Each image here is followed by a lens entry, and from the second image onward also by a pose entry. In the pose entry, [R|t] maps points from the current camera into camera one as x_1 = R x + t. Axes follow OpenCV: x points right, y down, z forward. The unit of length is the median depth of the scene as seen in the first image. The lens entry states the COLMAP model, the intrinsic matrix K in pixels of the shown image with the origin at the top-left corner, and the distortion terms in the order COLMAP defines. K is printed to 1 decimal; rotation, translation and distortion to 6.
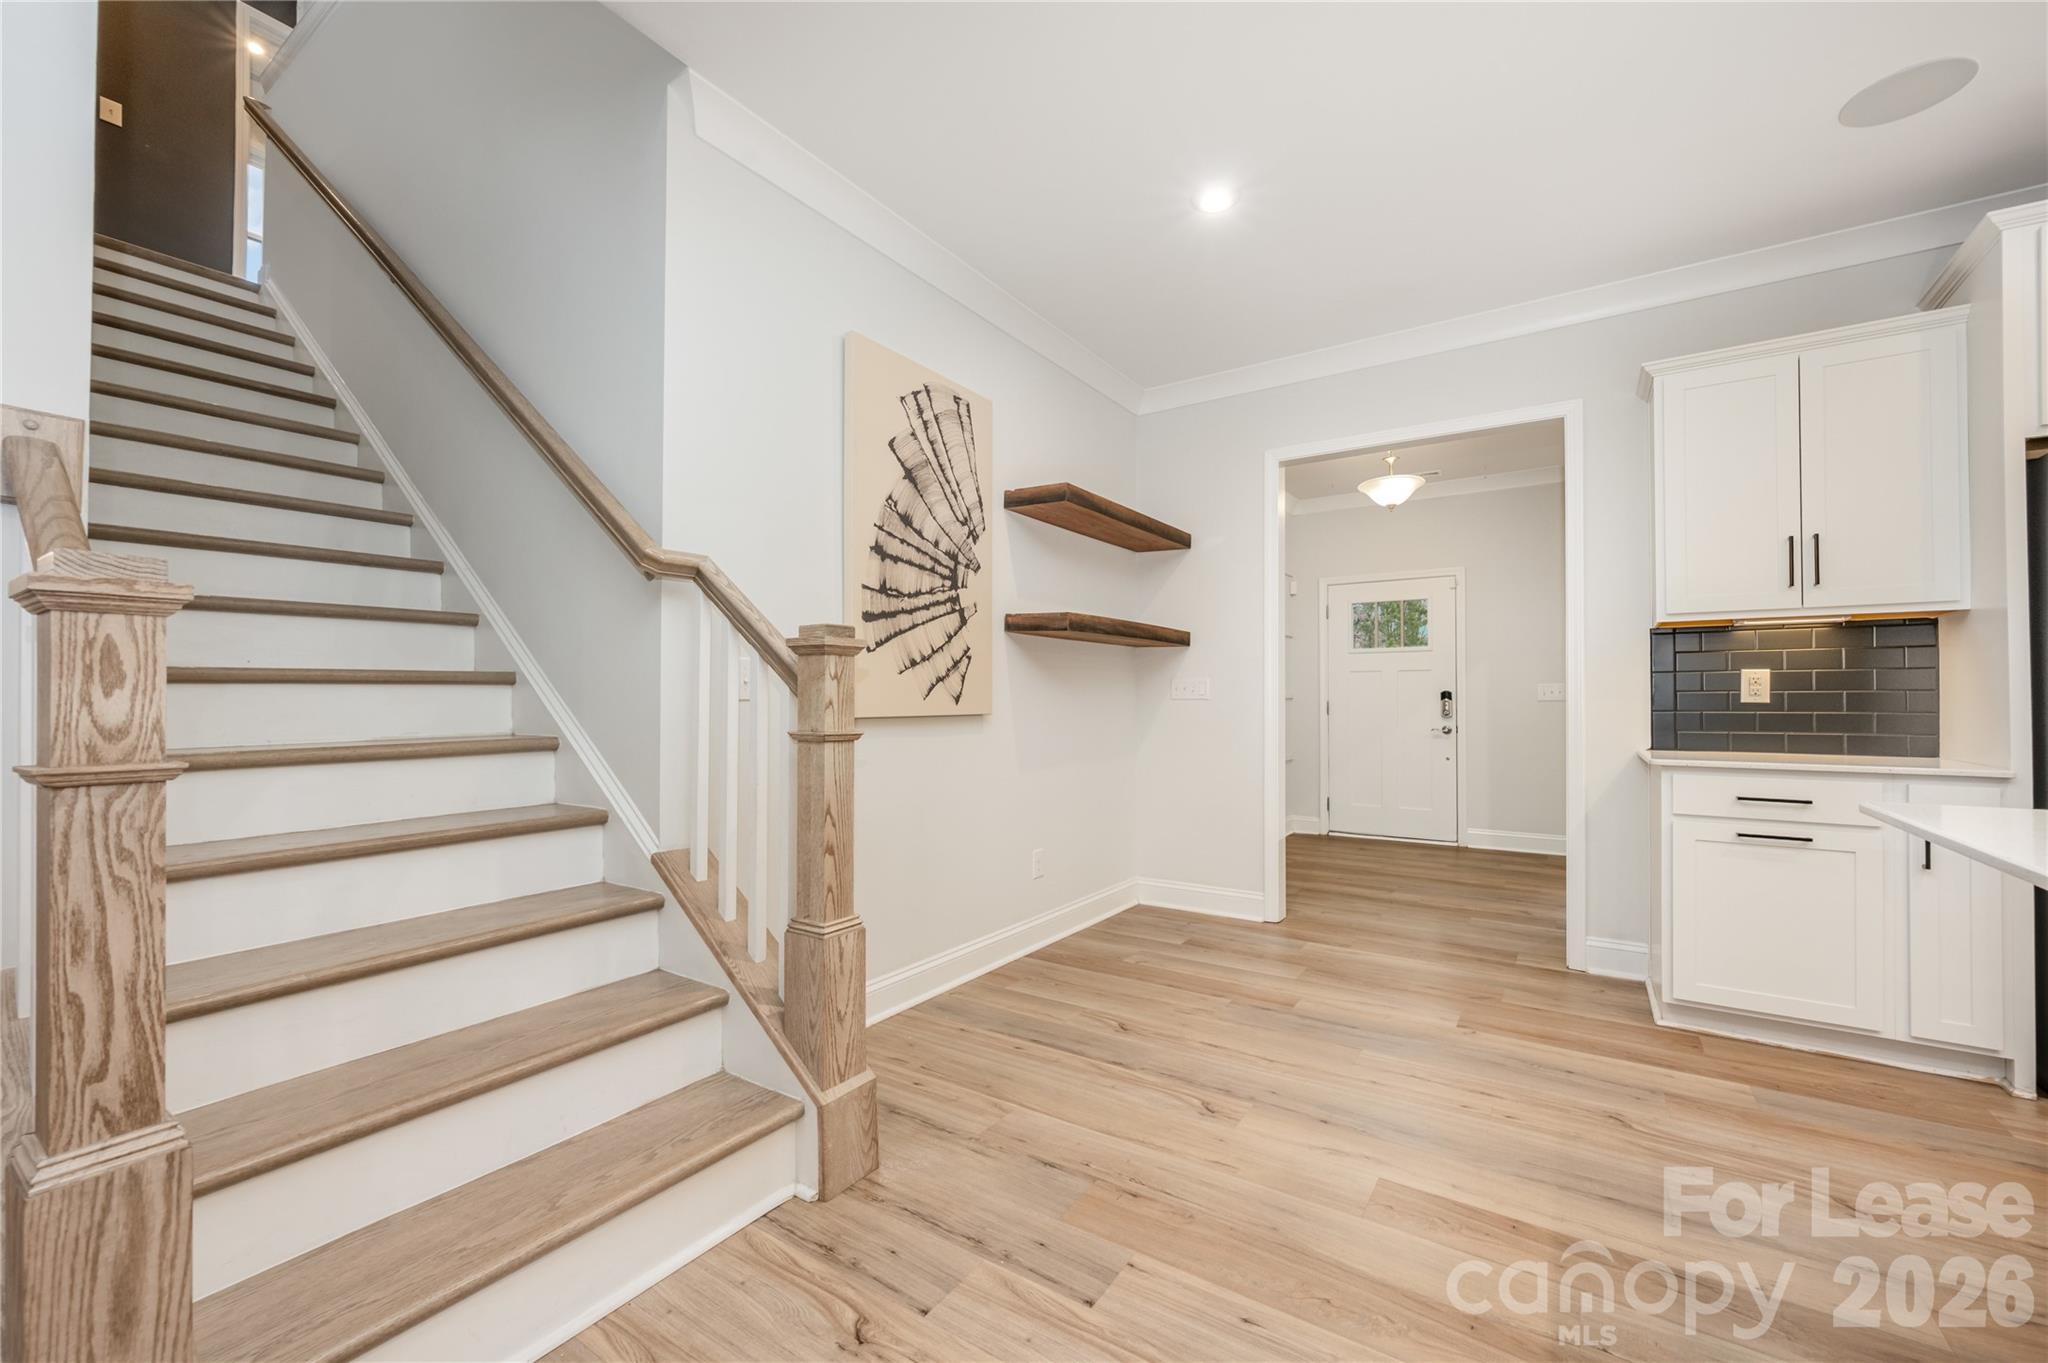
lens RADIAL K [[815.3, 0, 1009.4], [0, 815.3, 693.3], [0, 0, 1]] dist [-0.000645, -0.000159]
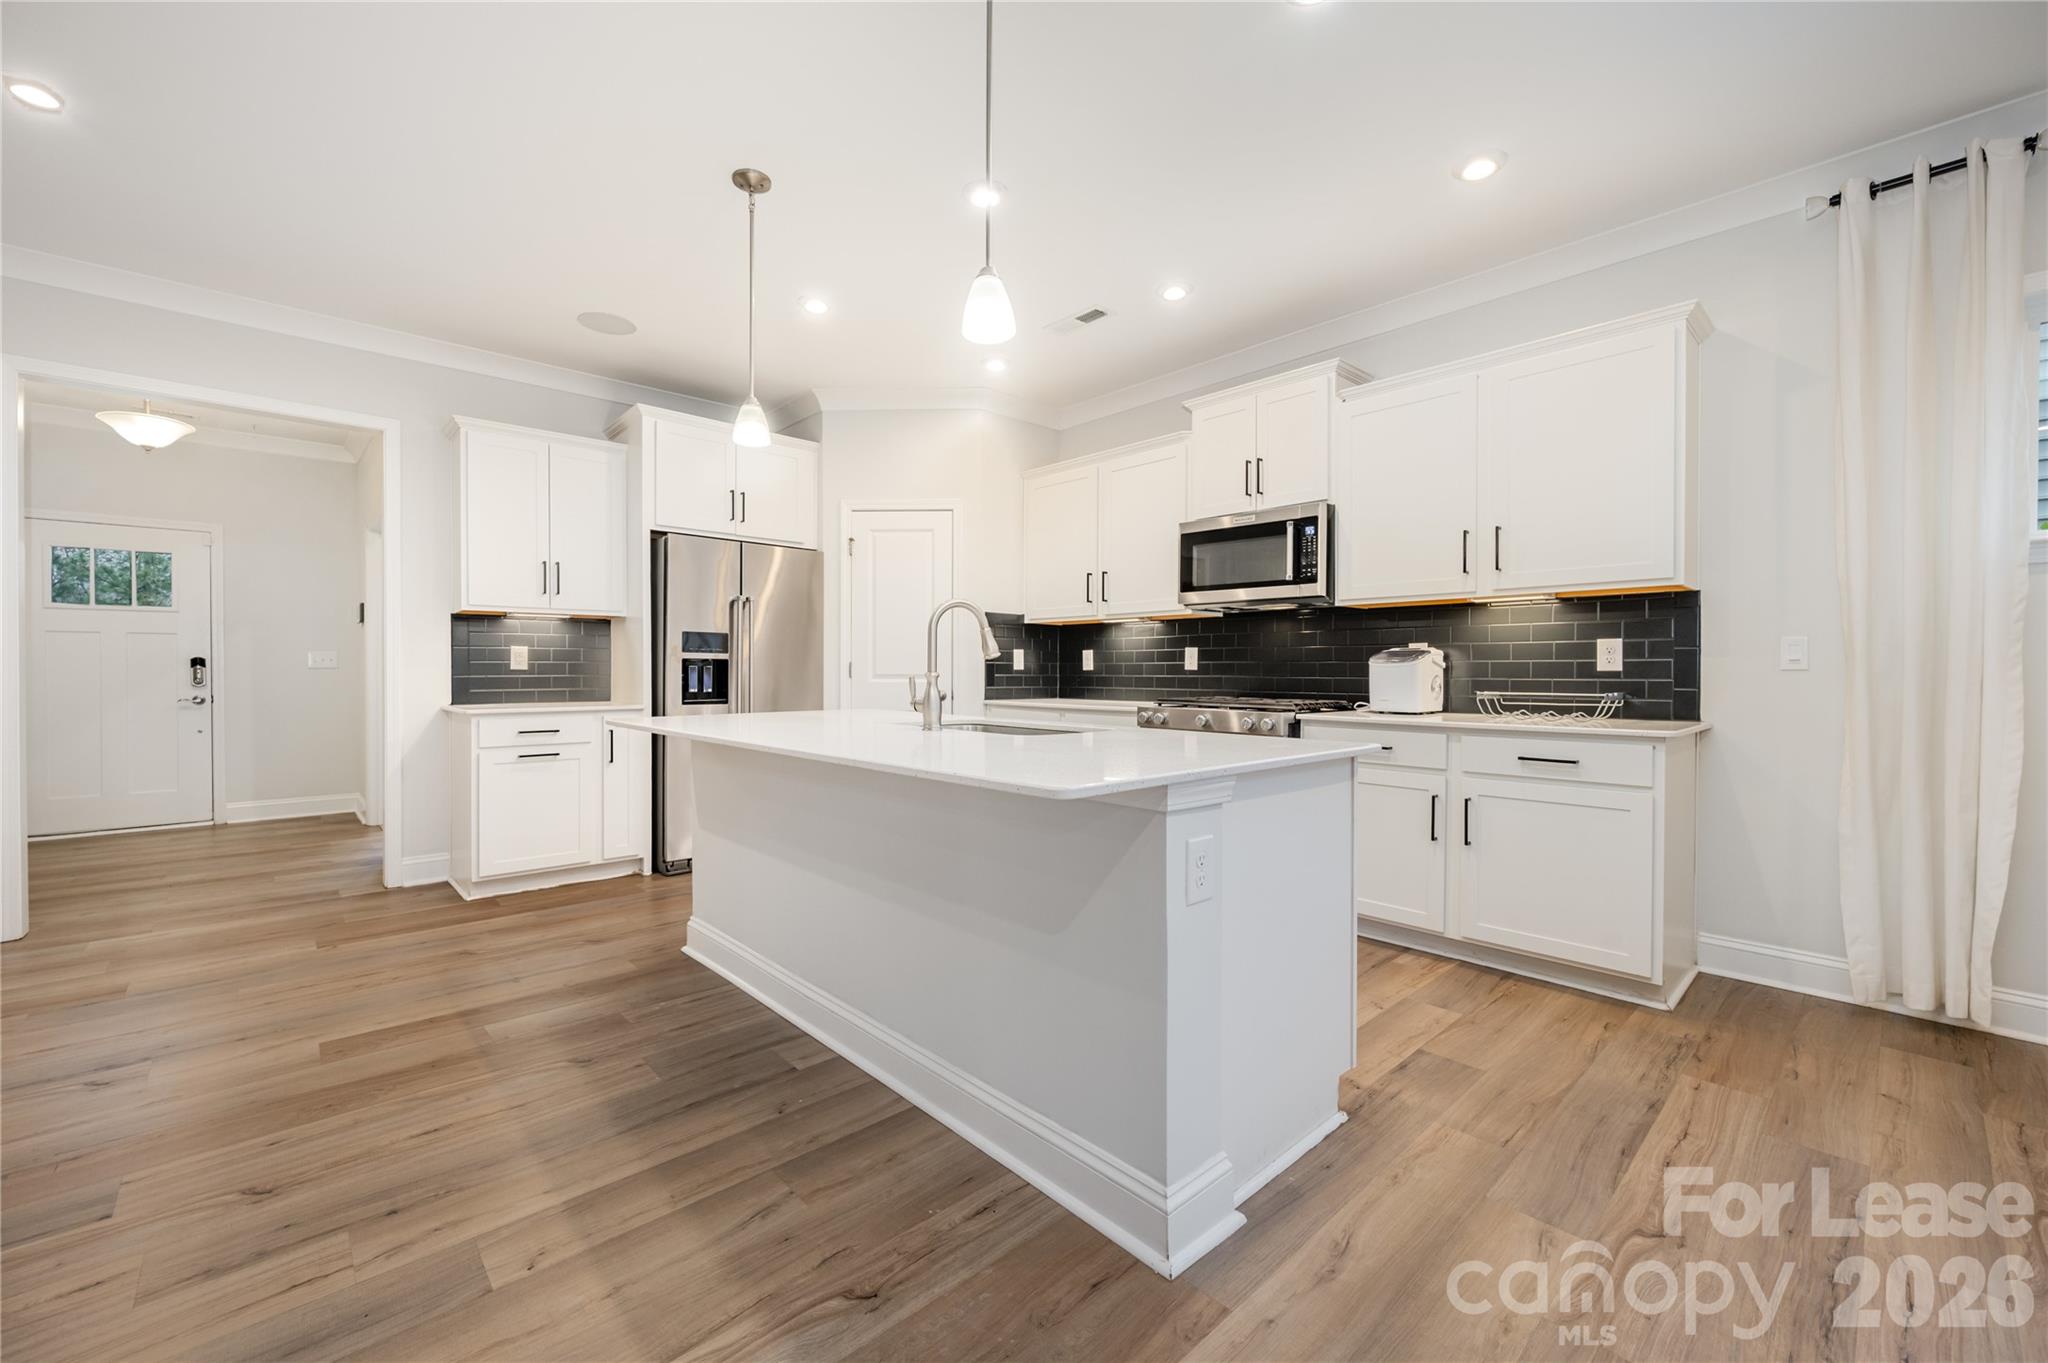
lens RADIAL K [[823.8, 0, 1028.4], [0, 823.8, 673.8], [0, 0, 1]] dist [-0.000119, -0.000029]
pose [[0.210483, -0.006479, 0.977576, -0.339994], [-0.009274, 0.999920, 0.008624, -0.001666], [-0.977554, -0.010881, 0.210406, -0.207356]]
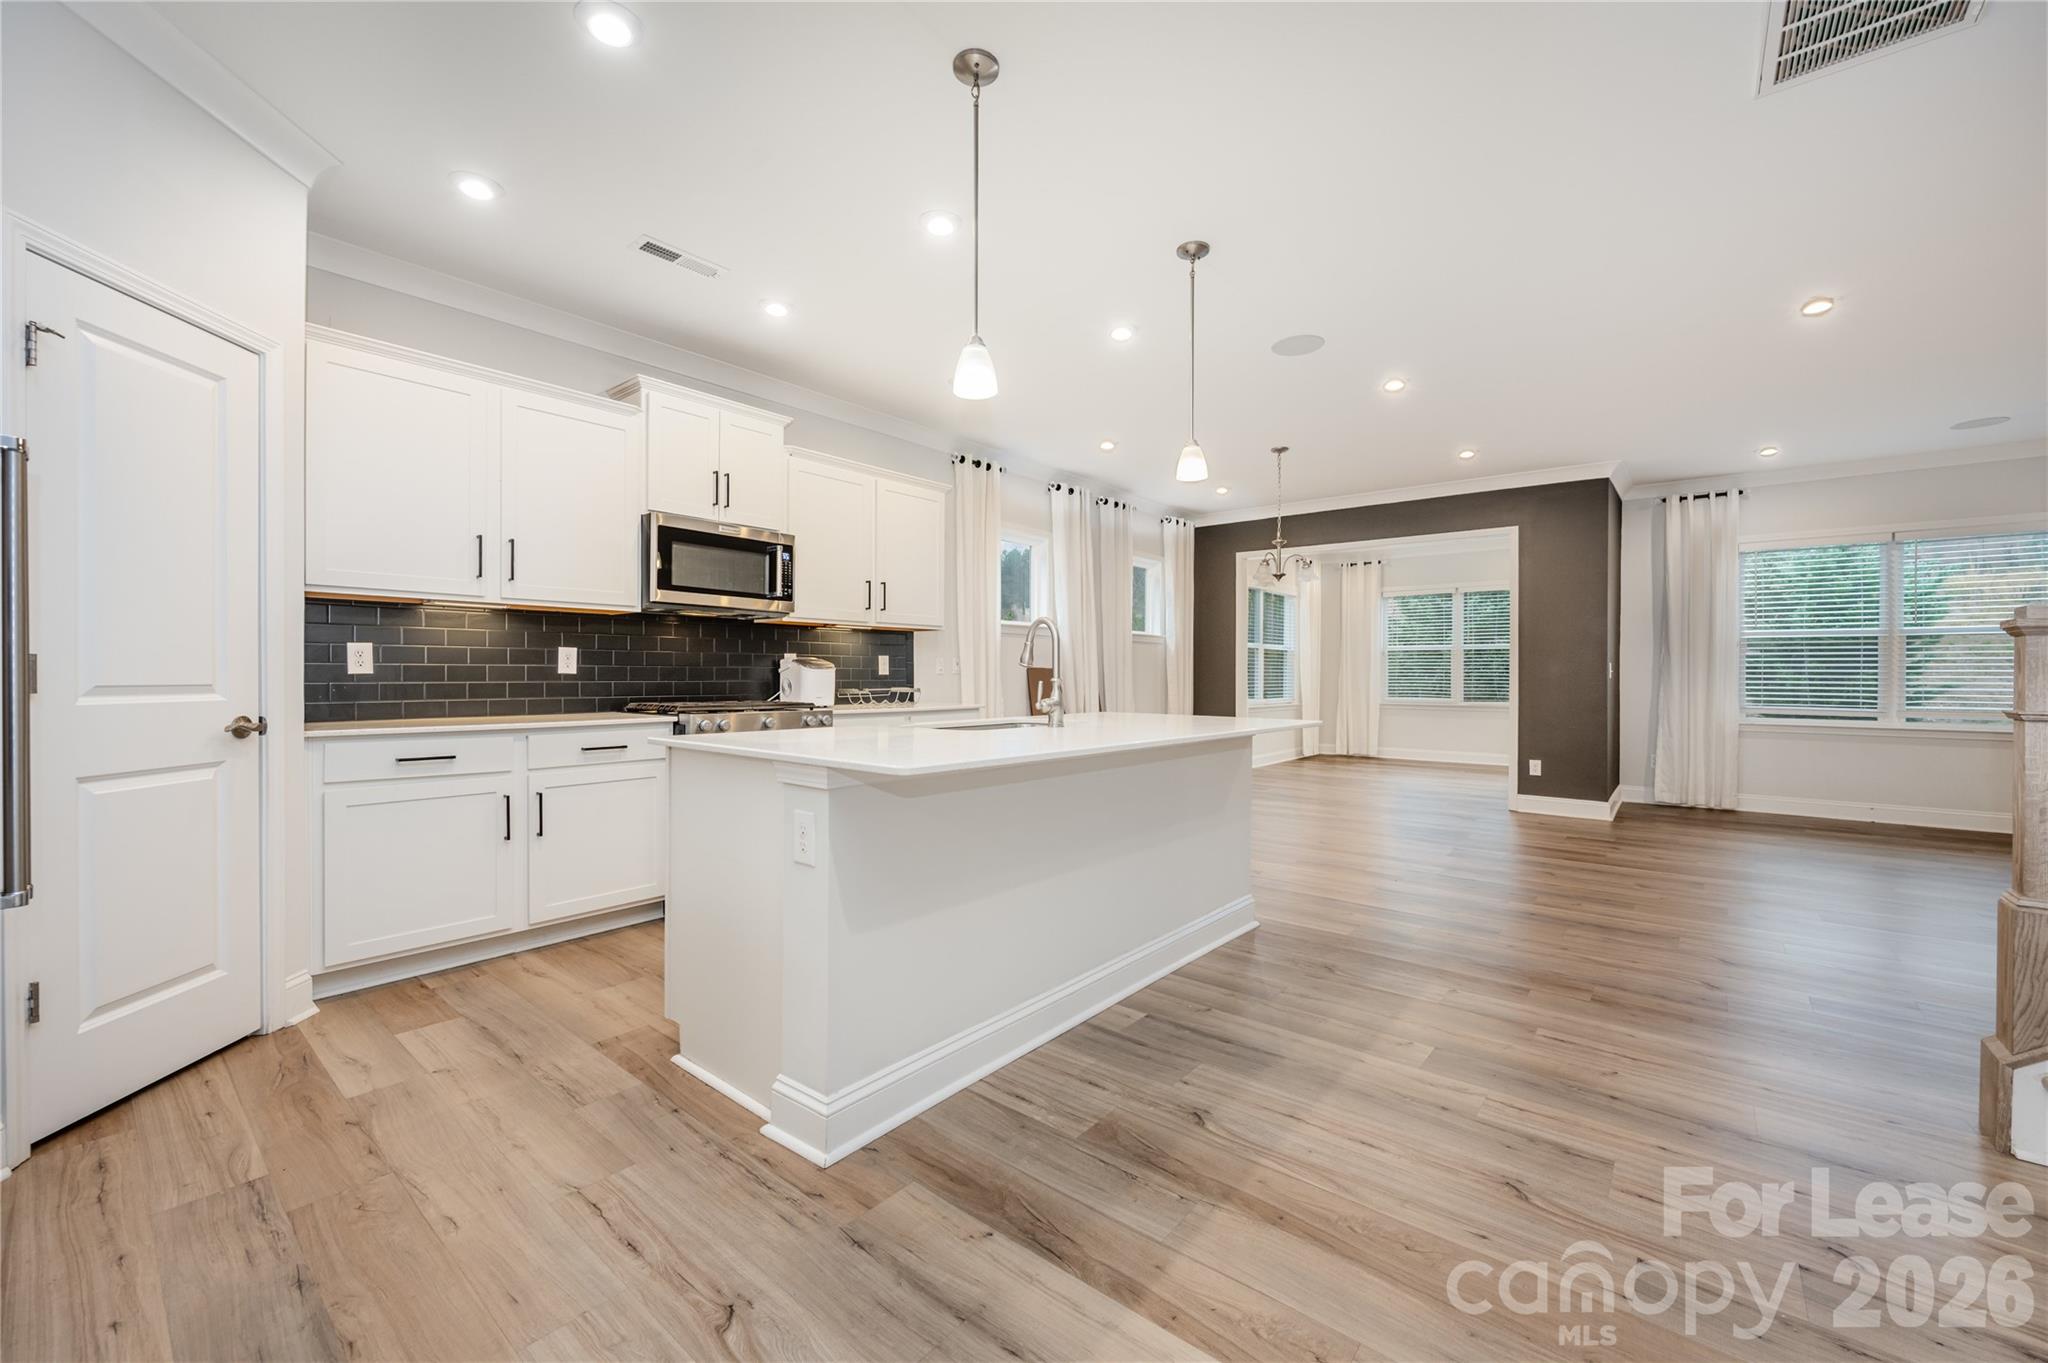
lens RADIAL K [[823.8, 0, 1028.4], [0, 823.8, 673.8], [0, 0, 1]] dist [-0.000119, -0.000029]
pose [[-0.997089, -0.003539, 0.076169, 0.403293], [-0.004212, 0.999954, -0.008673, 0.009086], [-0.076135, -0.008968, -0.997057, 1.039387]]
